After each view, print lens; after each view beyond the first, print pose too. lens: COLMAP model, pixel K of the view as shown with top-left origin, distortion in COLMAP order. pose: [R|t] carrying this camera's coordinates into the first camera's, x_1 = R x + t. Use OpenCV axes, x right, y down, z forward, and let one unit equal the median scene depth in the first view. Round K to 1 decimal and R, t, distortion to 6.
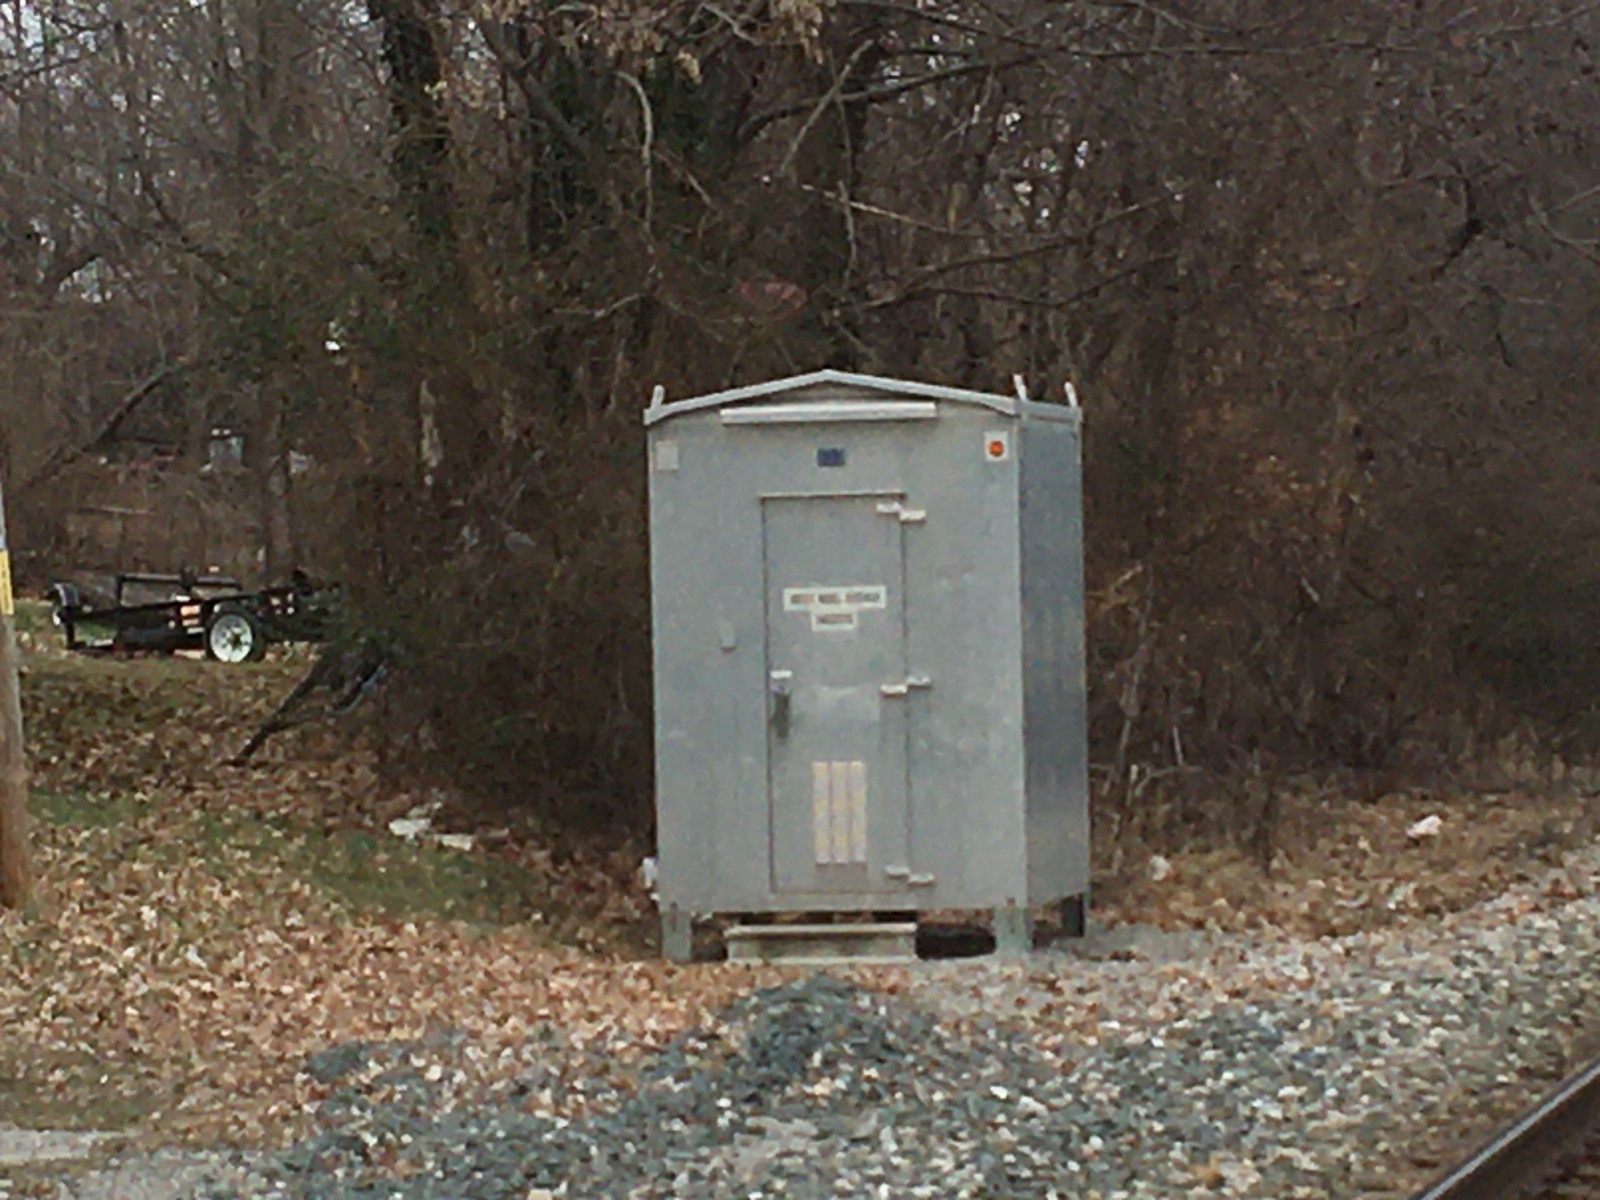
lens RADIAL K [[6579.7, 0, 799.9], [0, 6579.7, 599.8], [0, 0, 1]] dist [0.191902, 0.000000]
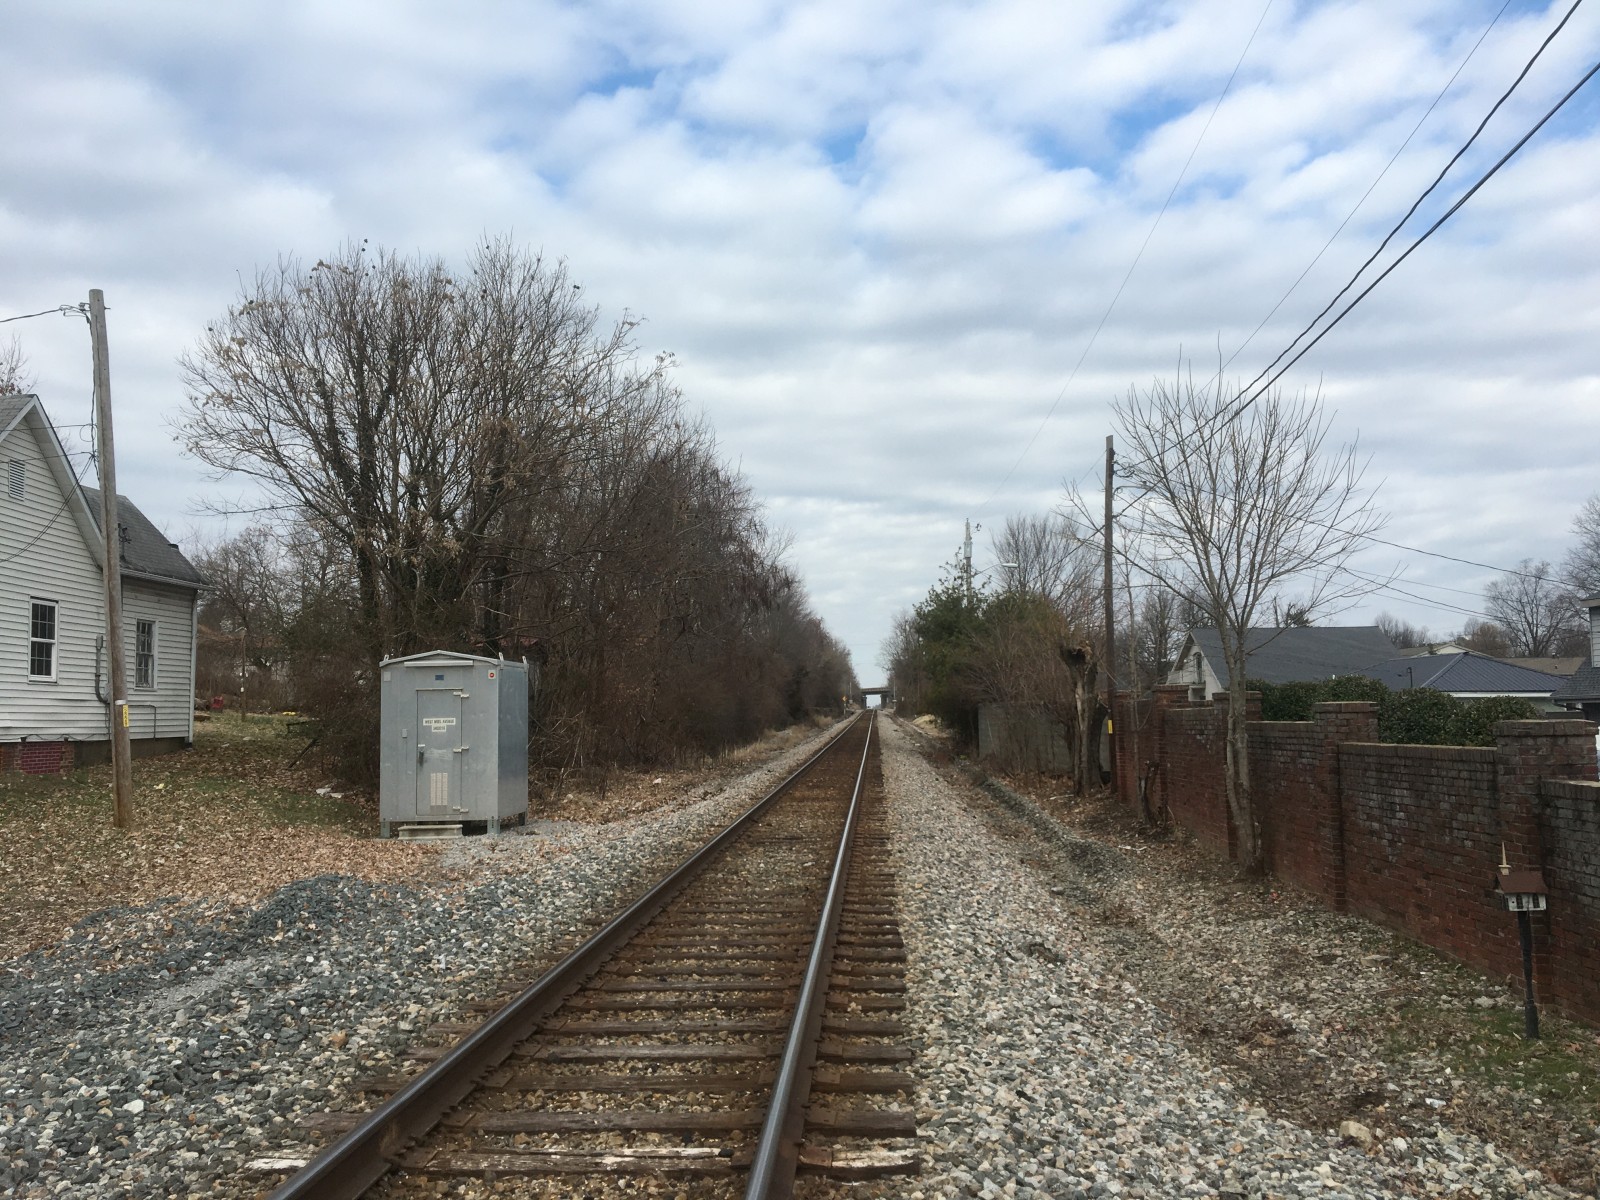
lens RADIAL K [[1393.2, 0, 800.3], [0, 1393.2, 600.2], [0, 0, 1]] dist [0.067827, -0.115292]
pose [[0.985910, 0.020699, 0.165990, 0.063696], [-0.006672, 0.996390, -0.084627, -0.002632], [-0.167142, 0.082327, 0.982490, 0.299327]]
